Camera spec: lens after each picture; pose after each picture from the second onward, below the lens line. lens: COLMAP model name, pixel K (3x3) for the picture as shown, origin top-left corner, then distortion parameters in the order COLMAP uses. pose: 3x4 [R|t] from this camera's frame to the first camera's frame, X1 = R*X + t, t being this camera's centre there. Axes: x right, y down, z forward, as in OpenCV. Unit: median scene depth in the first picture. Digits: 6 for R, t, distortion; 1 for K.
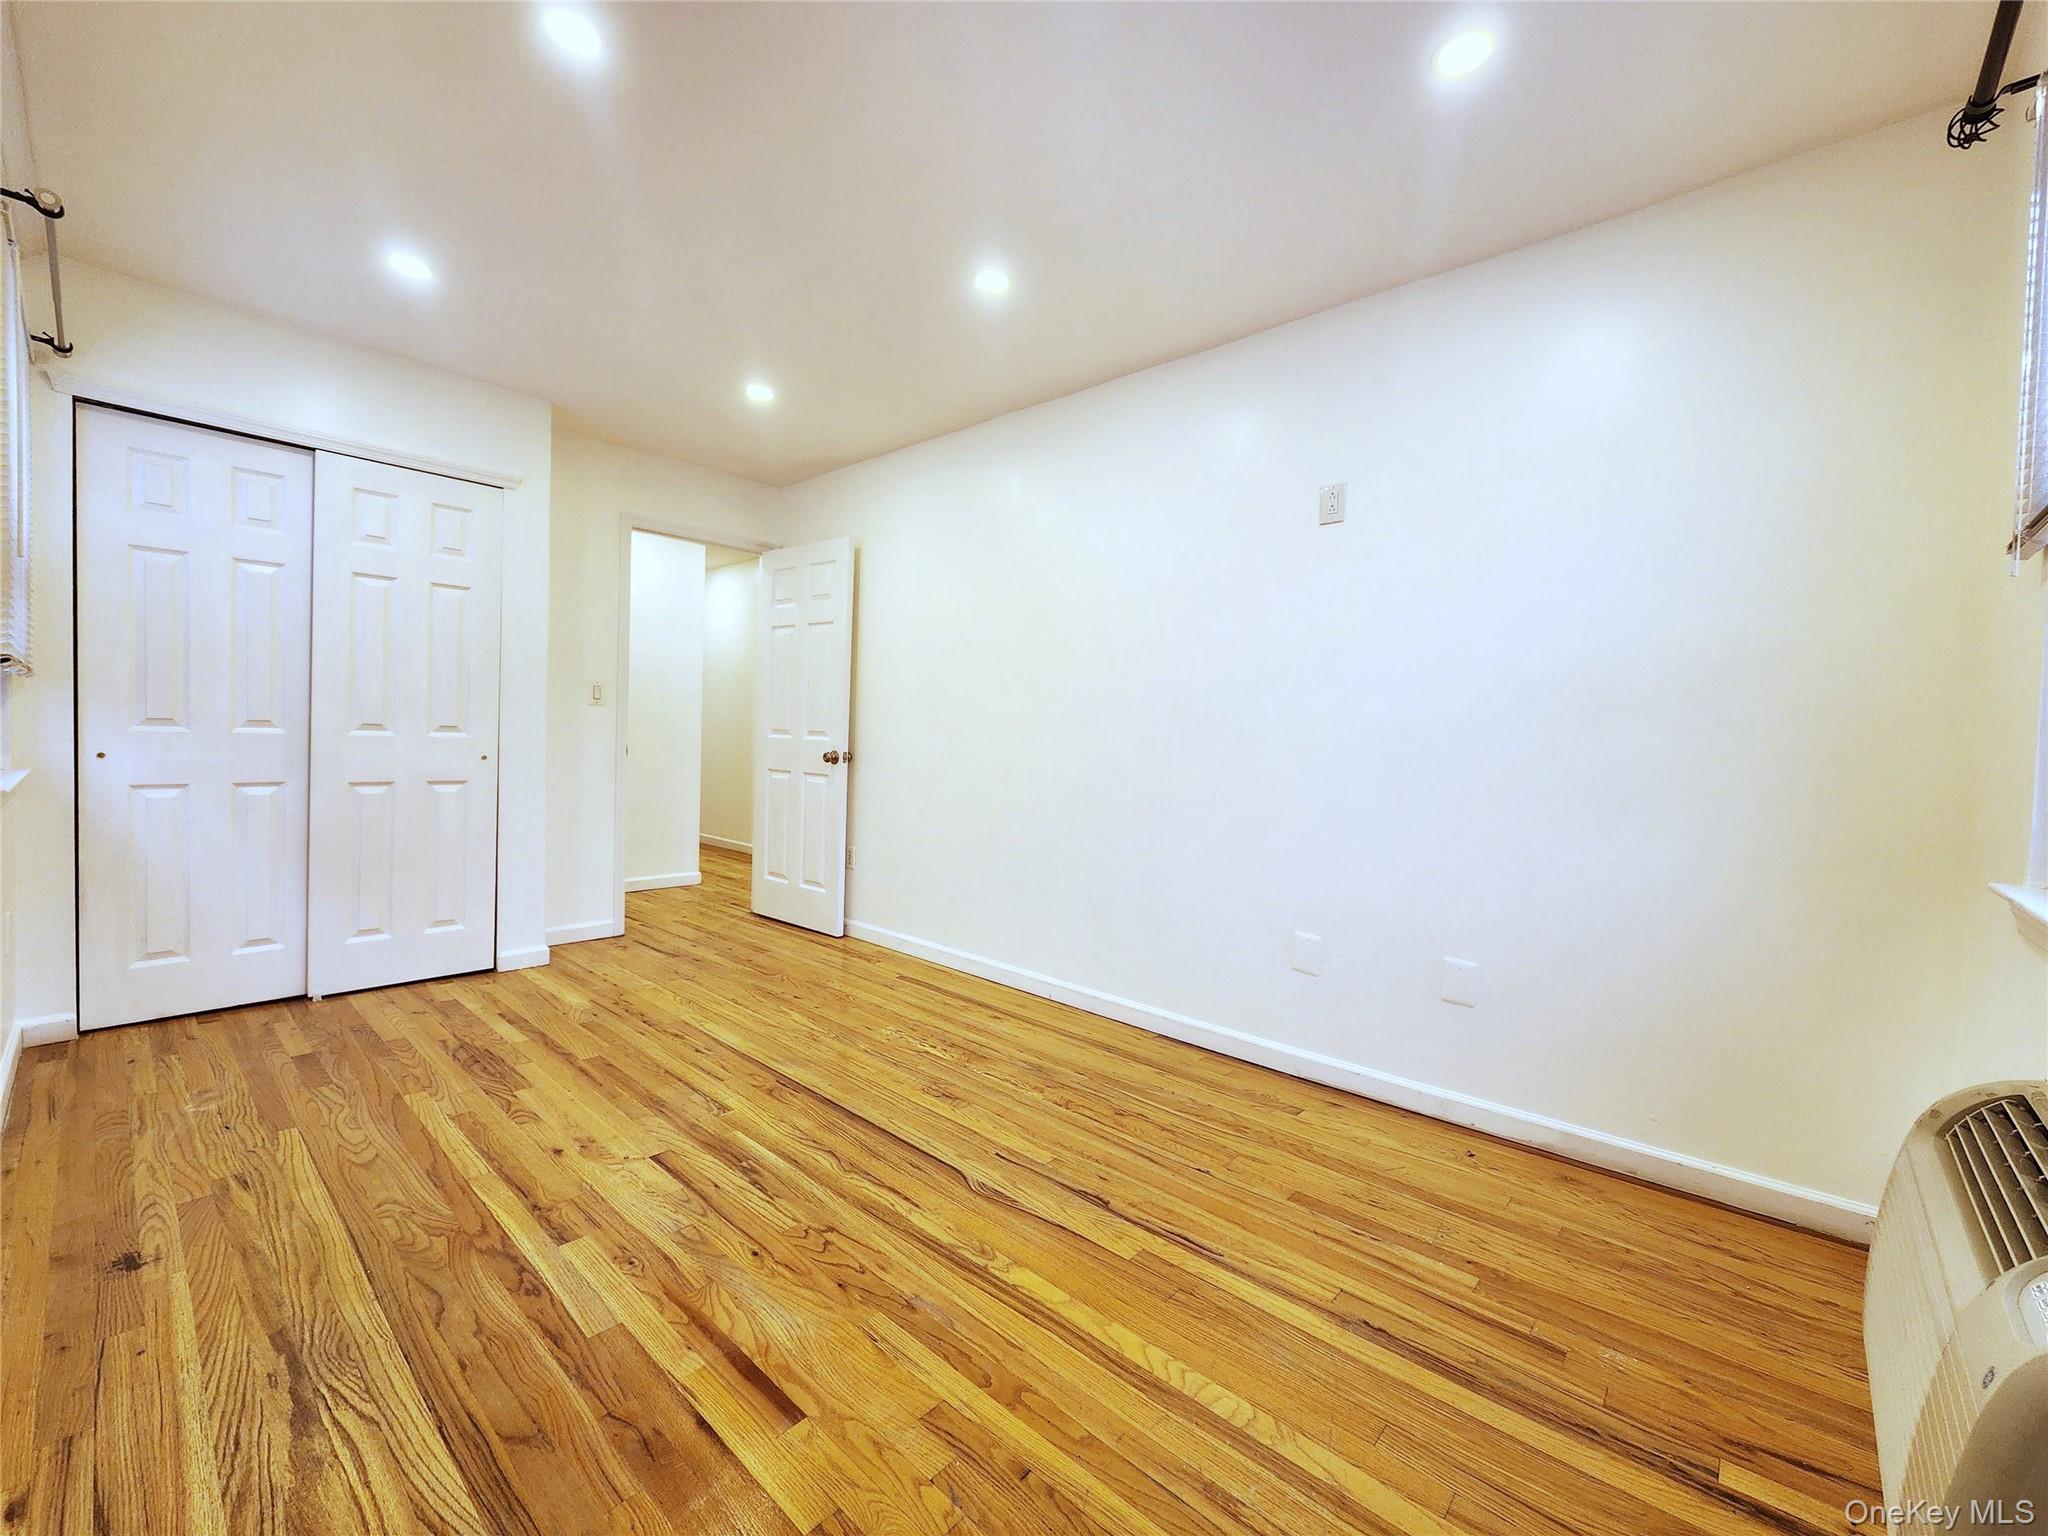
lens RADIAL K [[835.9, 0, 1009.1], [0, 835.9, 757.8], [0, 0, 1]] dist [0.007625, -0.006053]
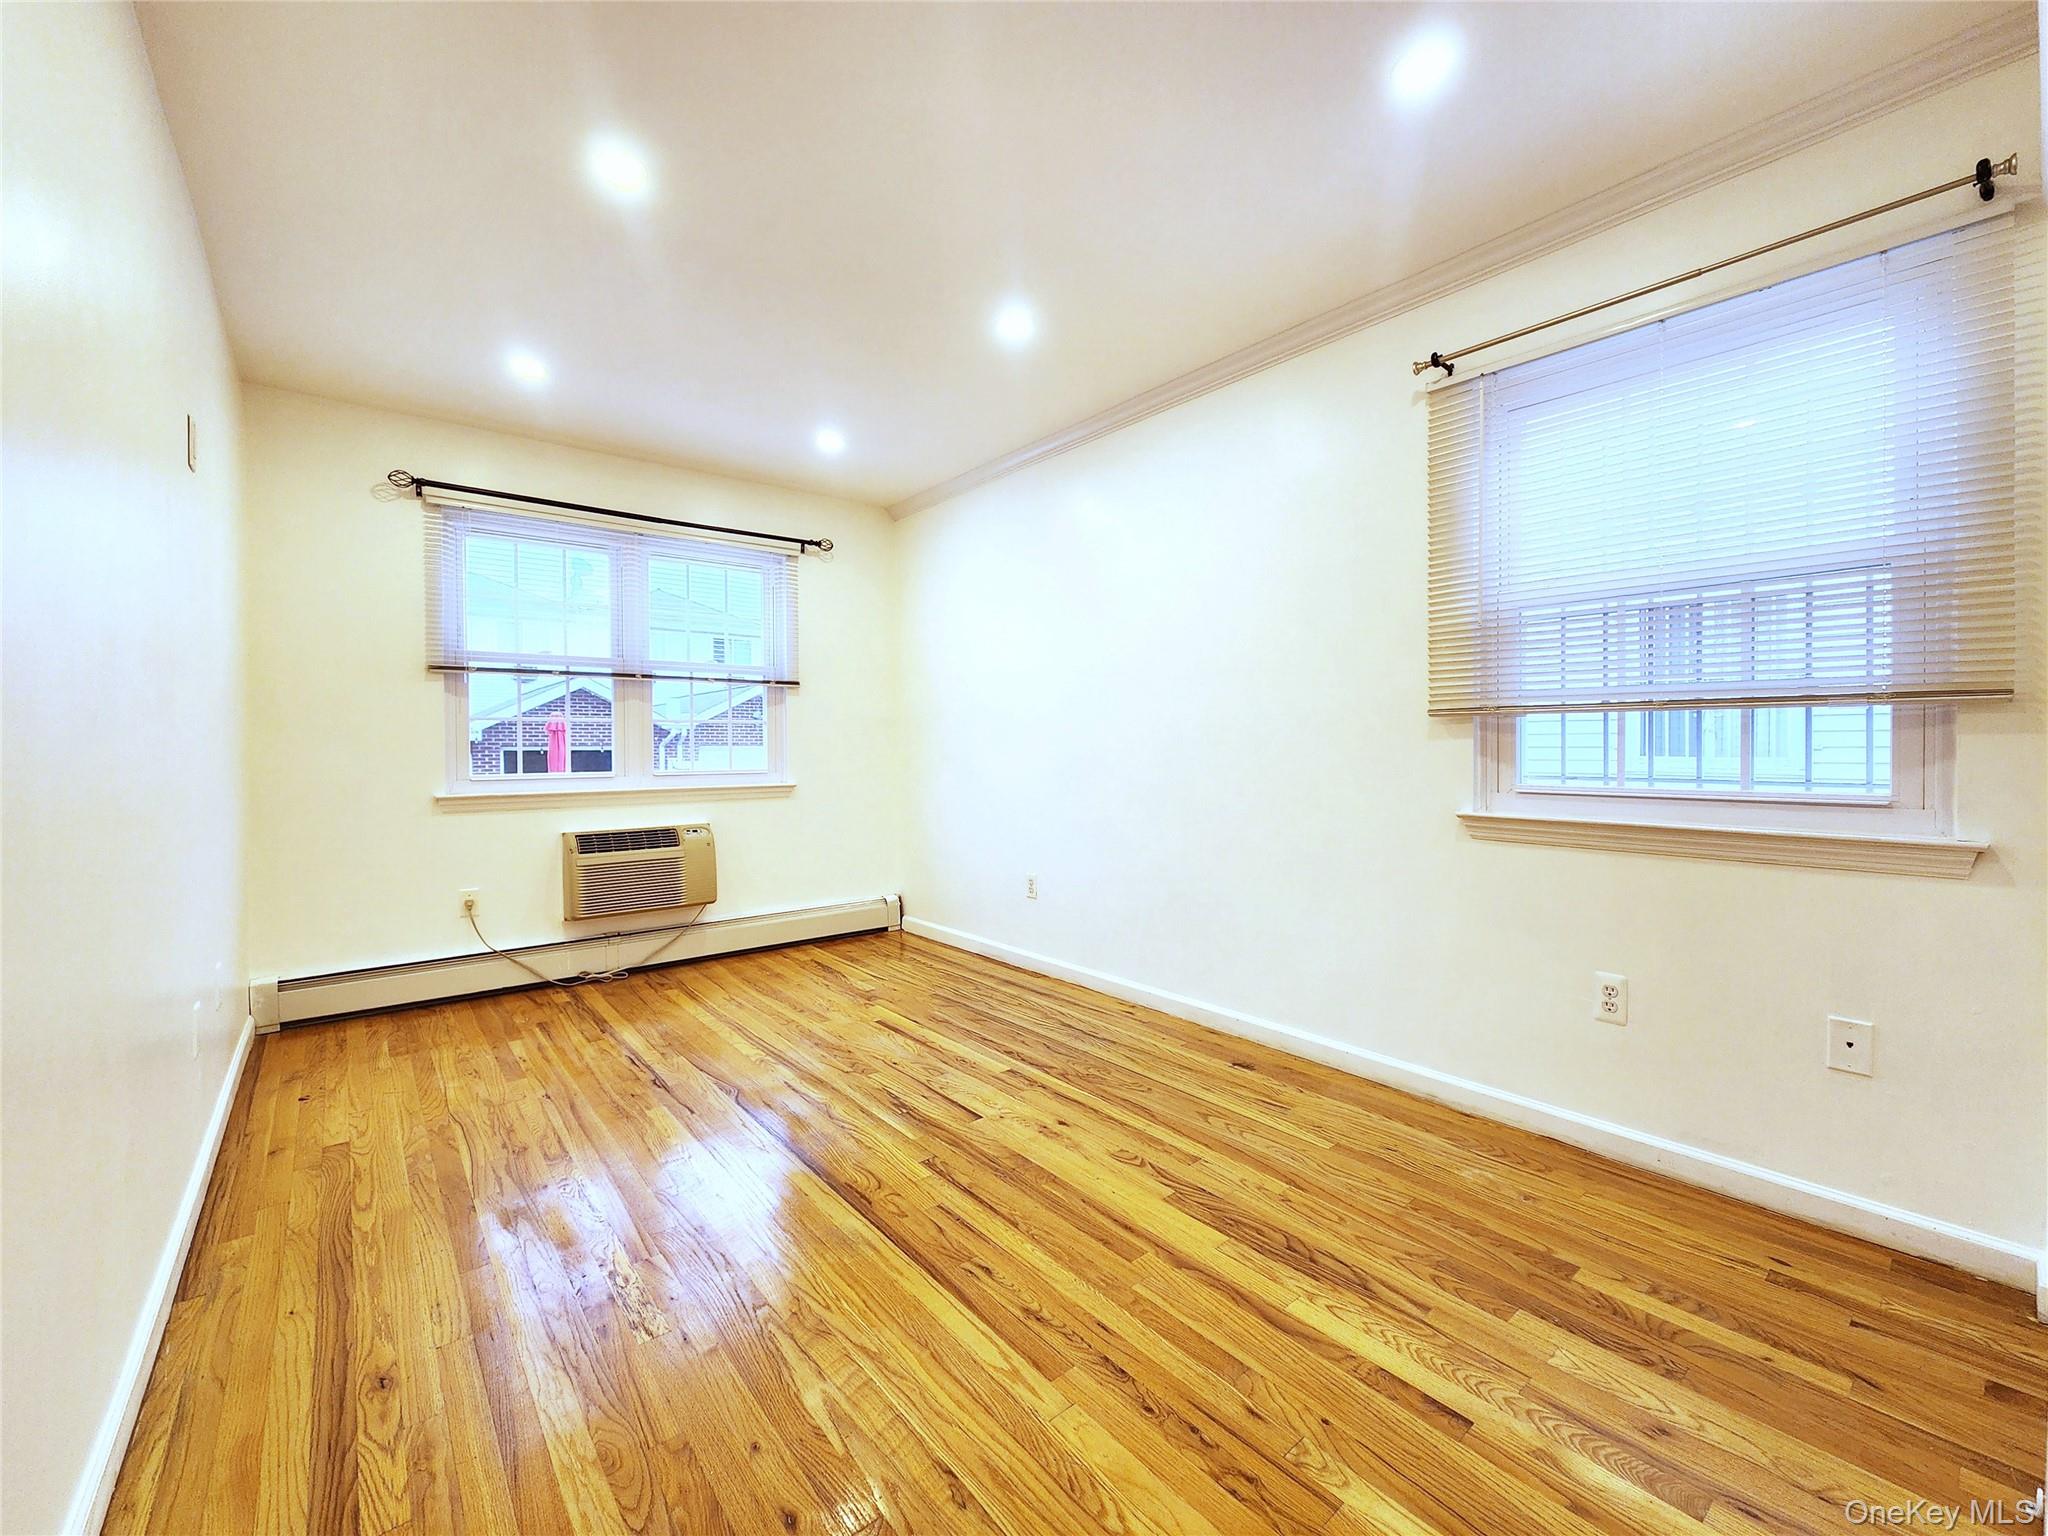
lens RADIAL K [[843.2, 0, 1014.6], [0, 843.2, 757.0], [0, 0, 1]] dist [-0.001130, -0.000321]
pose [[-0.989227, -0.027522, 0.143777, -0.636105], [-0.020706, 0.998599, 0.048689, -0.088175], [-0.144916, 0.045188, -0.988412, 2.162592]]
